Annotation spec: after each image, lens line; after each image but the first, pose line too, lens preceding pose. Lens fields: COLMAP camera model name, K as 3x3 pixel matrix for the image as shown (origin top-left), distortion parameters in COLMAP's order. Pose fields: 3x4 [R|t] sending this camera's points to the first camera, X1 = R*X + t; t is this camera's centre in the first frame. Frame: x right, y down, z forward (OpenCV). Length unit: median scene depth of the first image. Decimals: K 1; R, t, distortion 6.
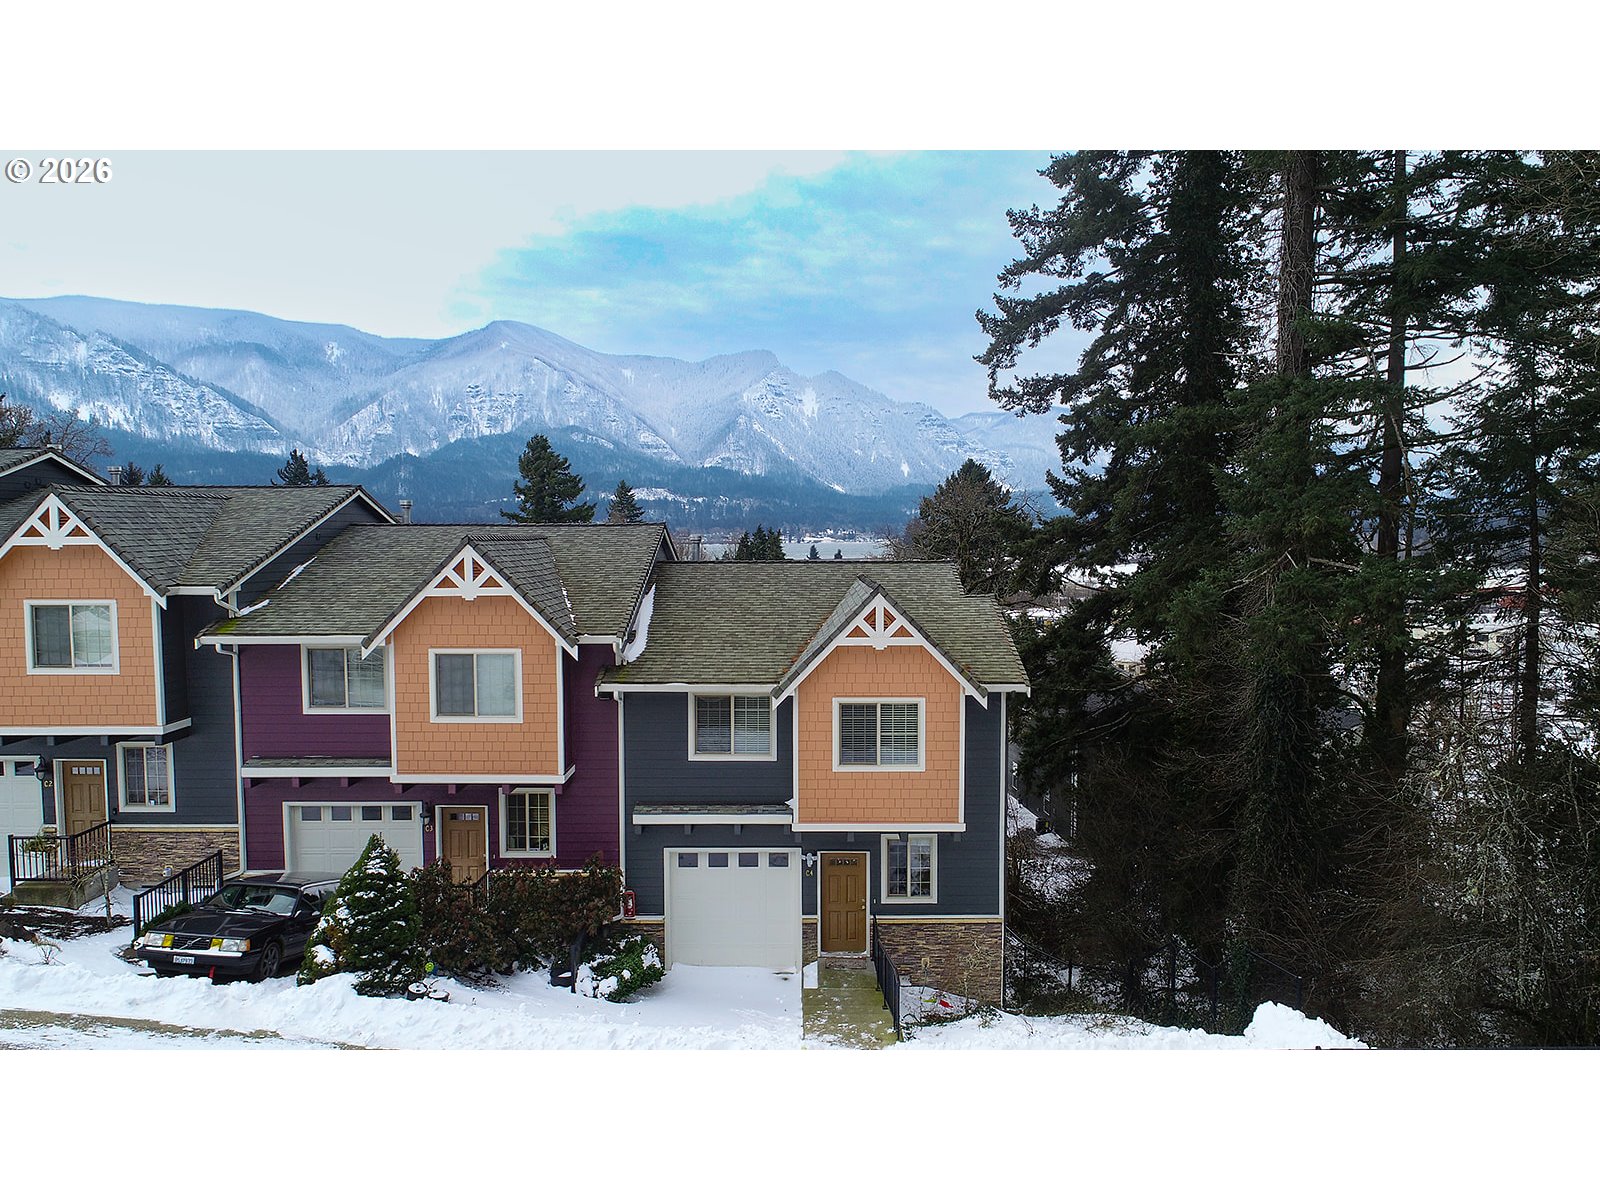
lens RADIAL K [[1101.9, 0, 793.2], [0, 1101.9, 612.7], [0, 0, 1]] dist [0.005457, -0.011965]
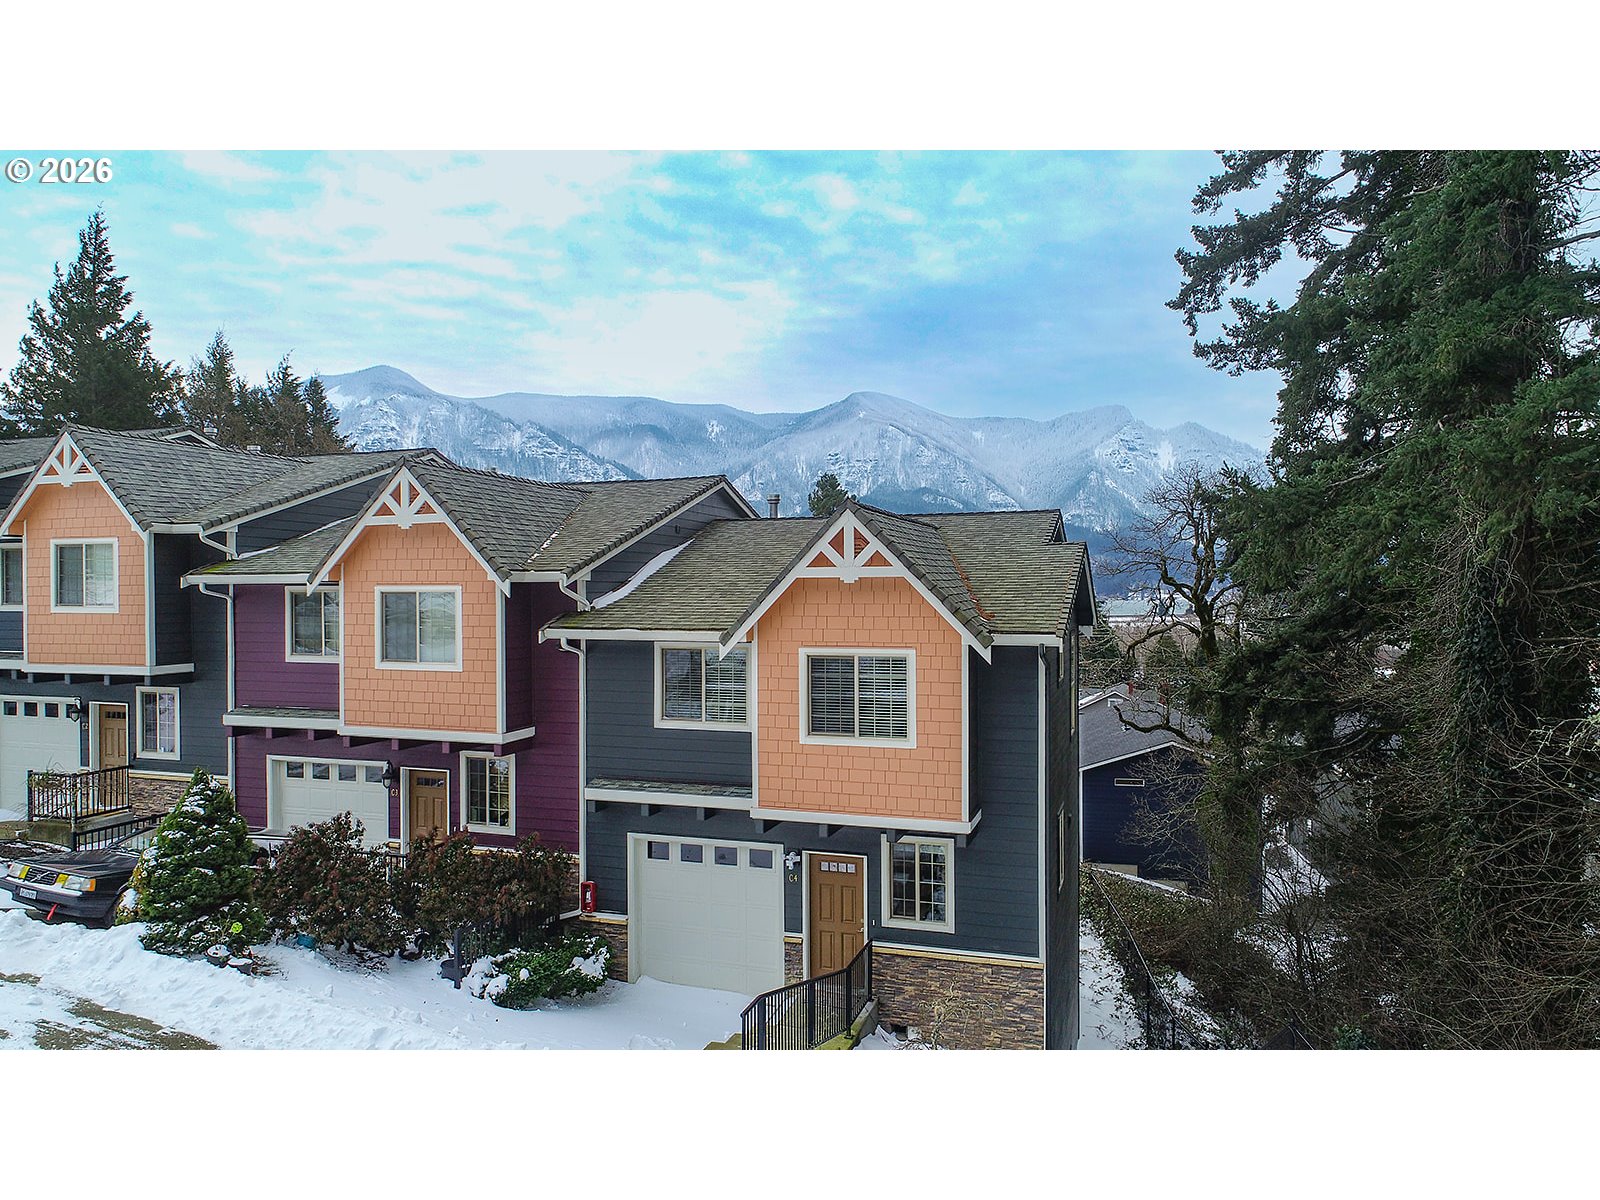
lens RADIAL K [[1080.3, 0, 790.3], [0, 1080.3, 592.0], [0, 0, 1]] dist [-0.005715, 0.002146]
pose [[0.948084, -0.000928, -0.318020, 0.258895], [-0.022068, 0.997393, -0.068700, 0.085711], [0.317255, 0.072151, 0.945592, 0.255774]]
